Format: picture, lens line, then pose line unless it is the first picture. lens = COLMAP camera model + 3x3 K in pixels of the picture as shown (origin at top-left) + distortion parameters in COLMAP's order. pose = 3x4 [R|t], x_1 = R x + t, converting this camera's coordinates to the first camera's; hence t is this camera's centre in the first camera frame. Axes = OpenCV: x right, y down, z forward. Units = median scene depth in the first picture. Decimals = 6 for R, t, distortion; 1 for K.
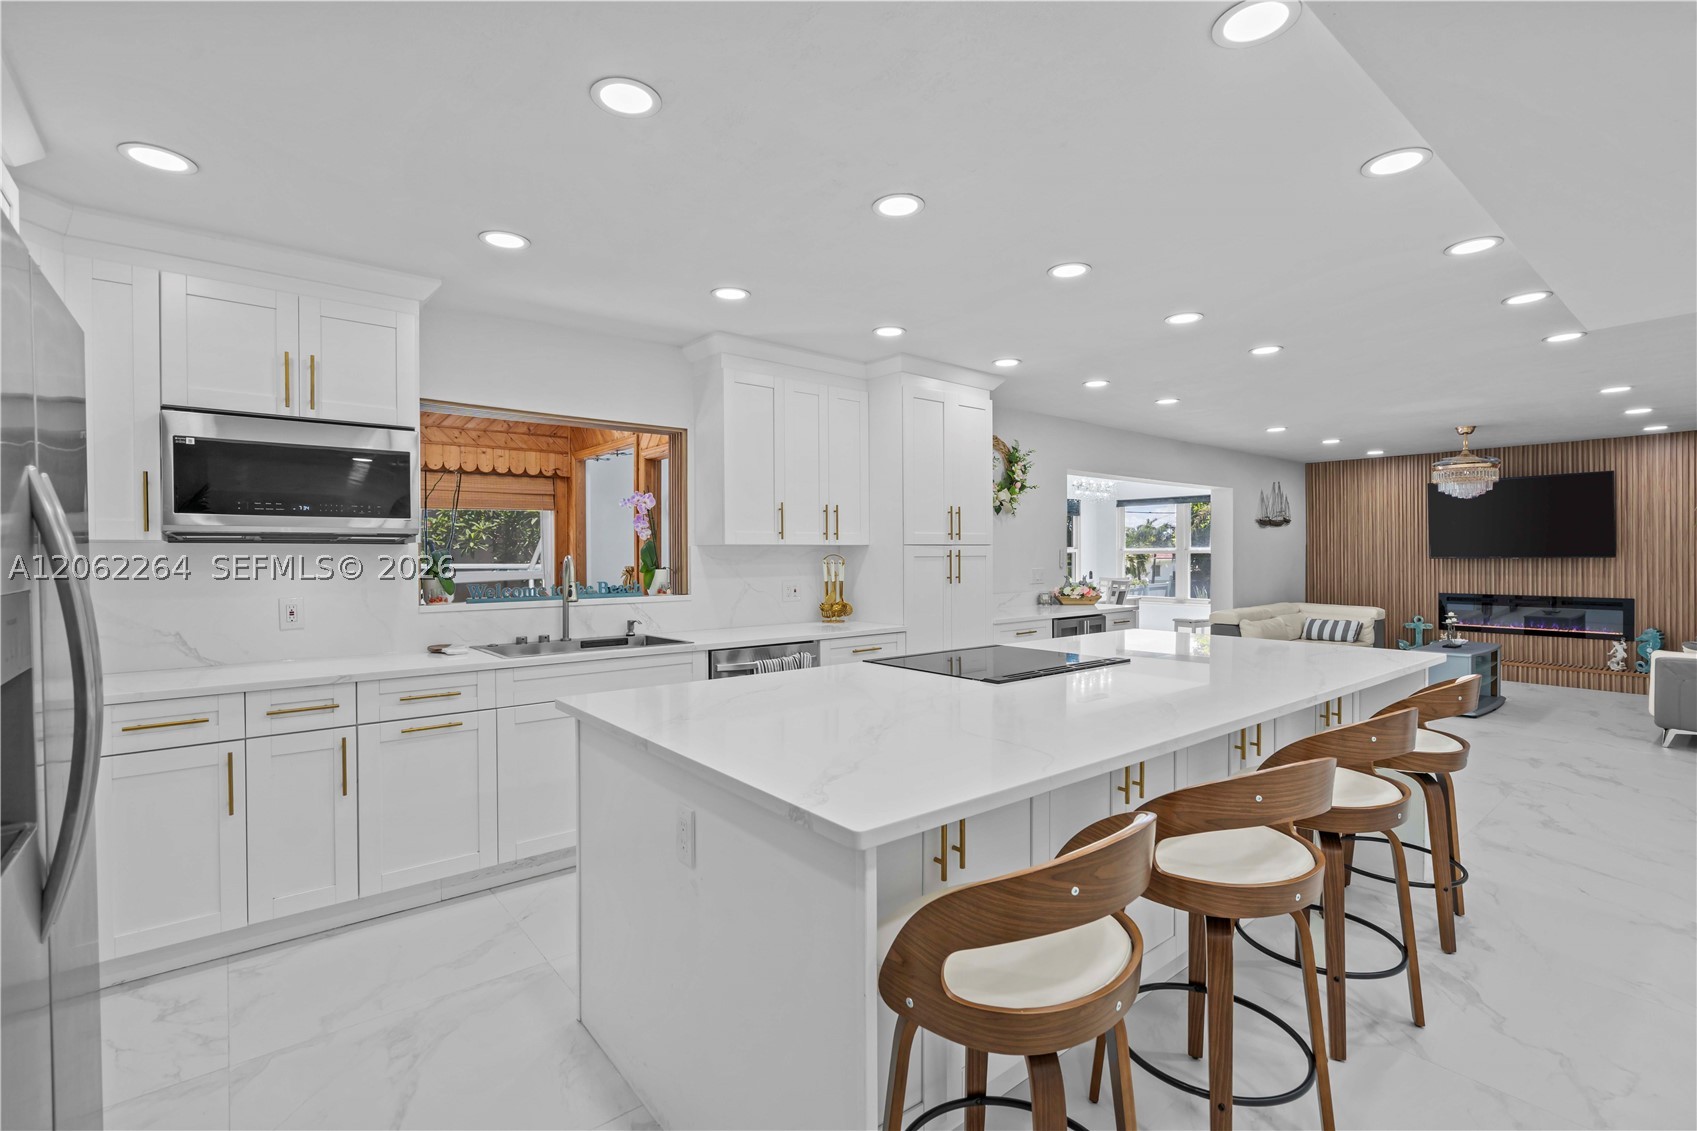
lens RADIAL K [[754.8, 0, 847.7], [0, 754.8, 560.1], [0, 0, 1]] dist [0.000118, 0.000173]
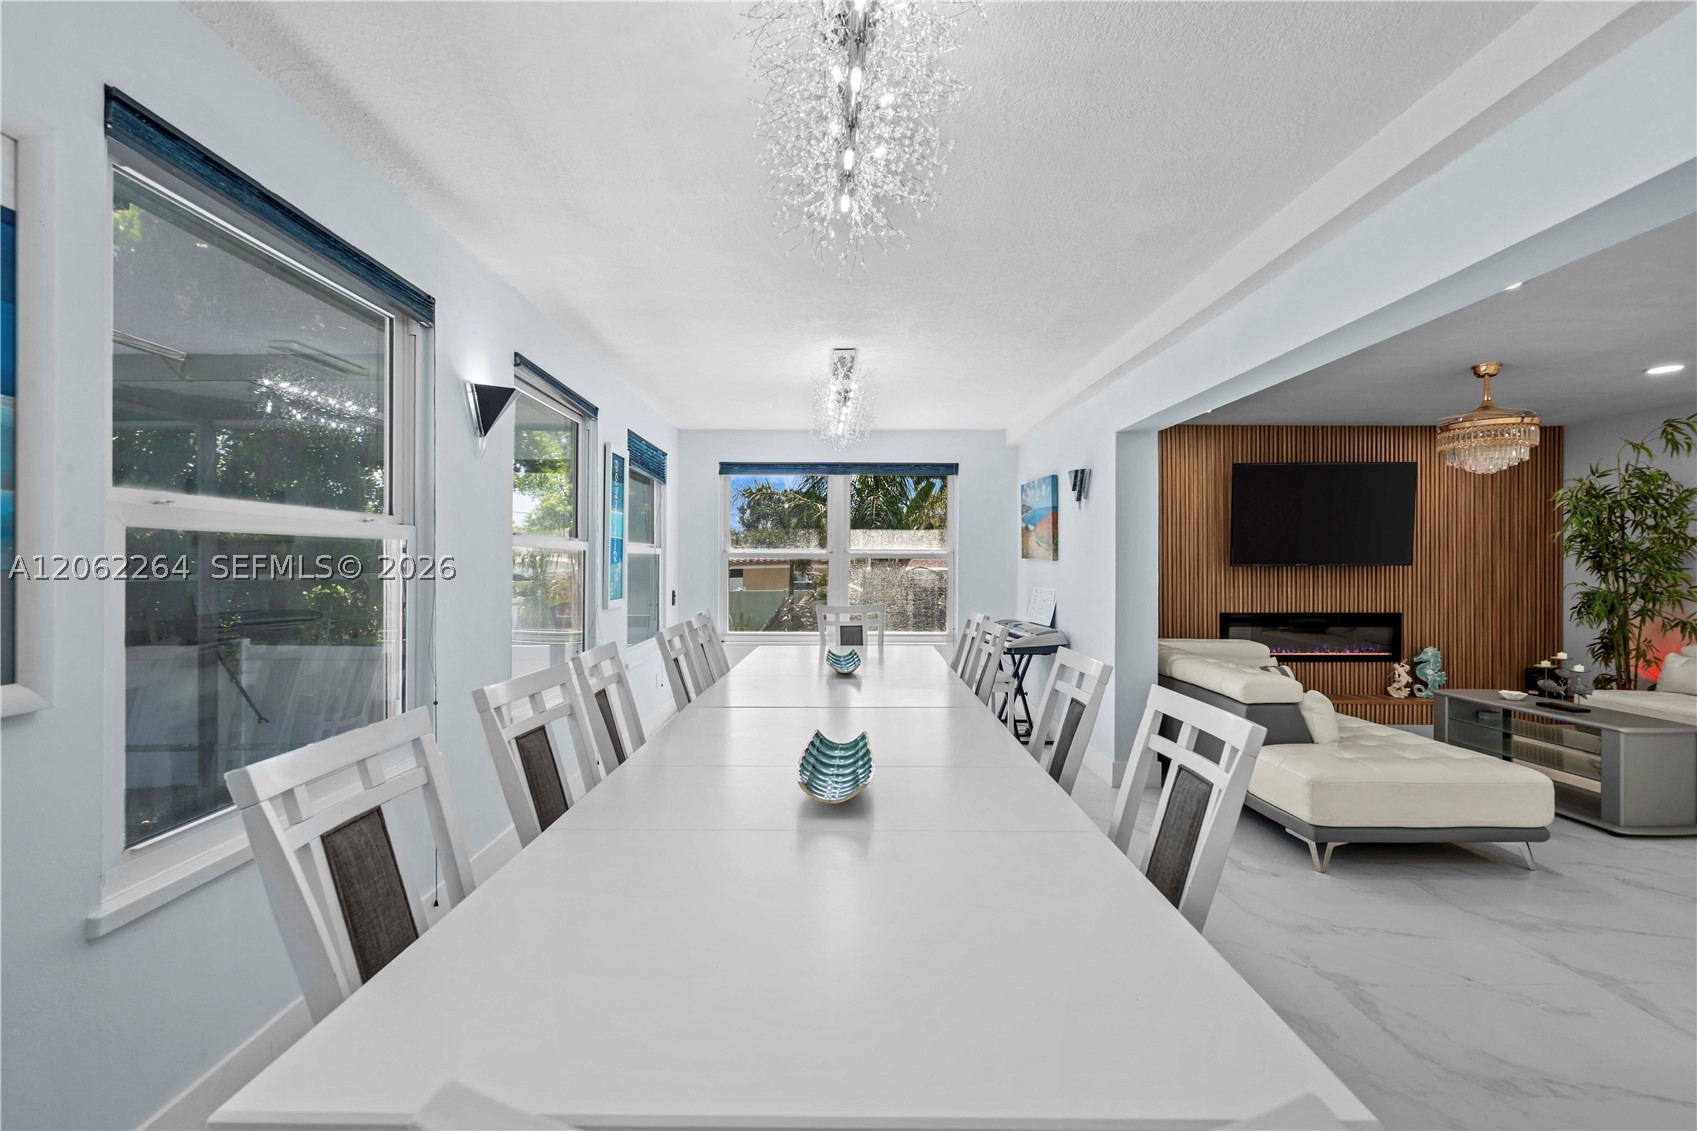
lens RADIAL K [[772.1, 0, 839.5], [0, 772.1, 568.9], [0, 0, 1]] dist [-0.002394, 0.000137]
pose [[0.616971, 0.002347, 0.786982, -0.053070], [0.002441, 0.999985, -0.004896, 0.002934], [-0.786982, 0.004941, 0.616956, 0.888831]]
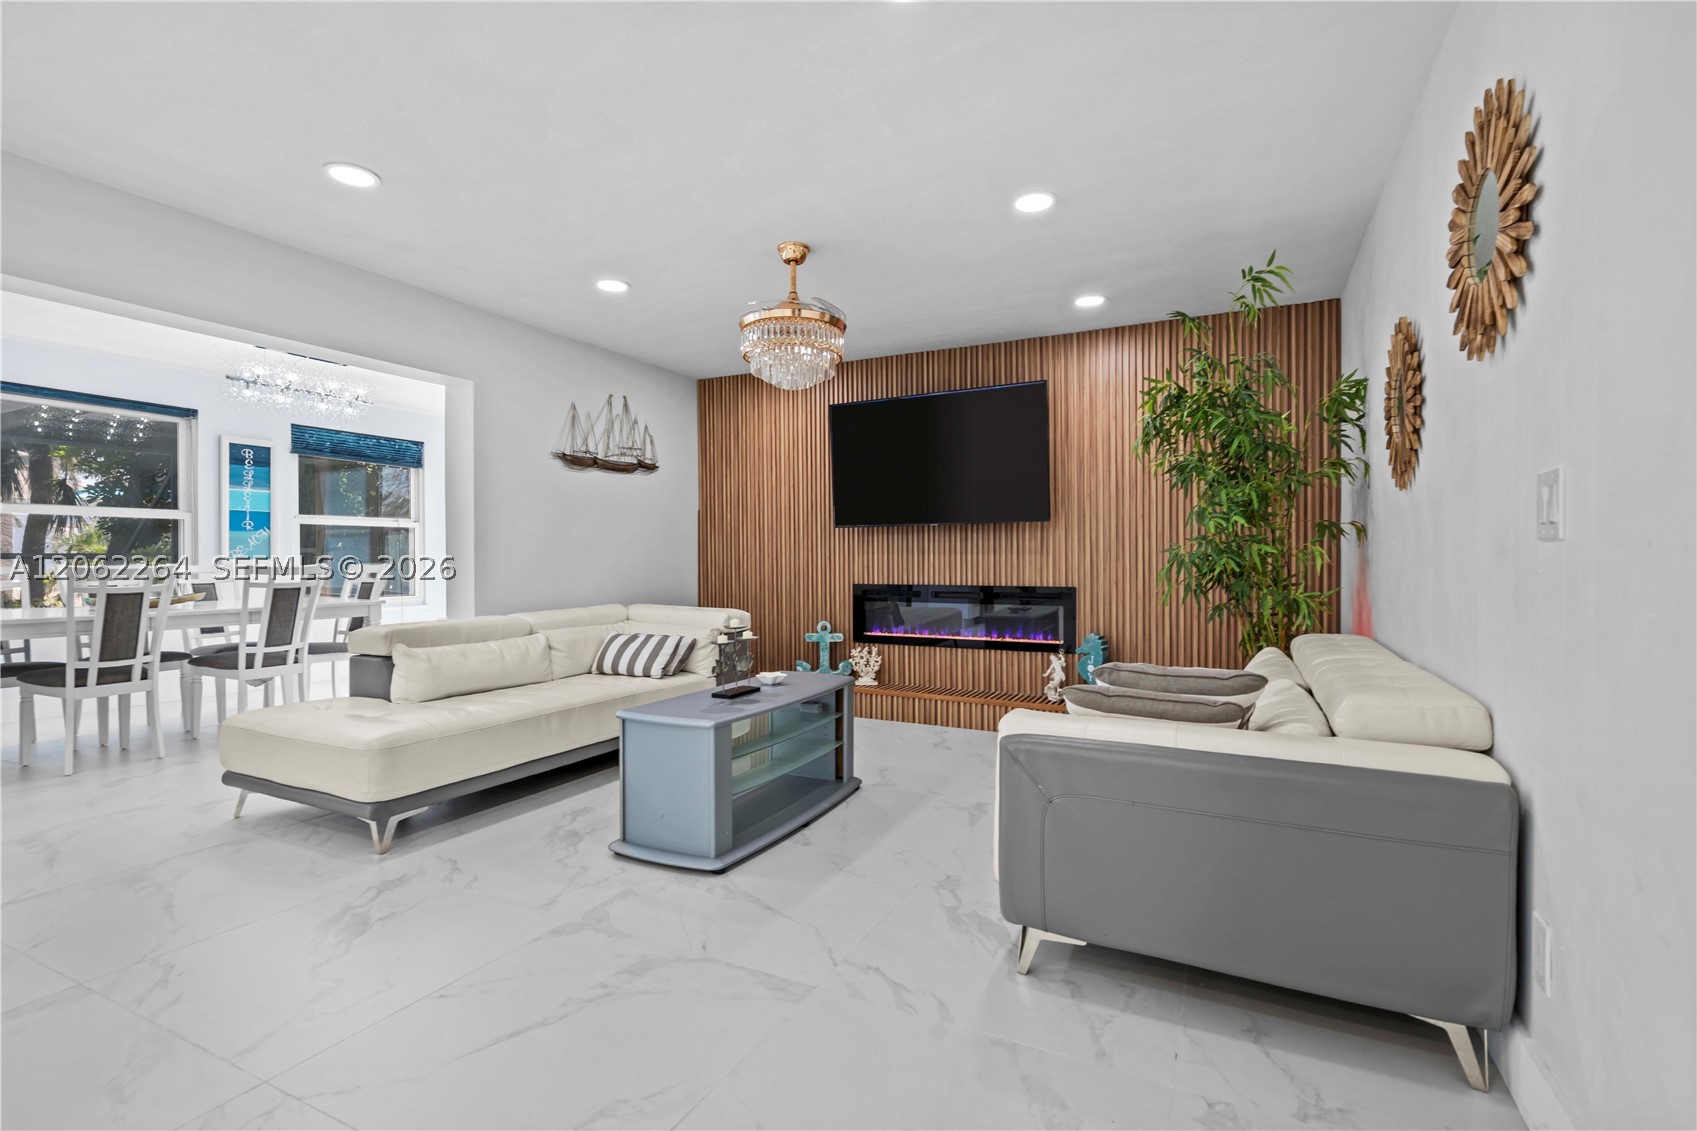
lens RADIAL K [[772.1, 0, 839.5], [0, 772.1, 568.9], [0, 0, 1]] dist [-0.002394, 0.000137]
pose [[0.913210, -0.001590, 0.407486, 0.545590], [0.000238, 0.999994, 0.003370, 0.030554], [-0.407489, -0.002980, 0.913205, 0.445630]]
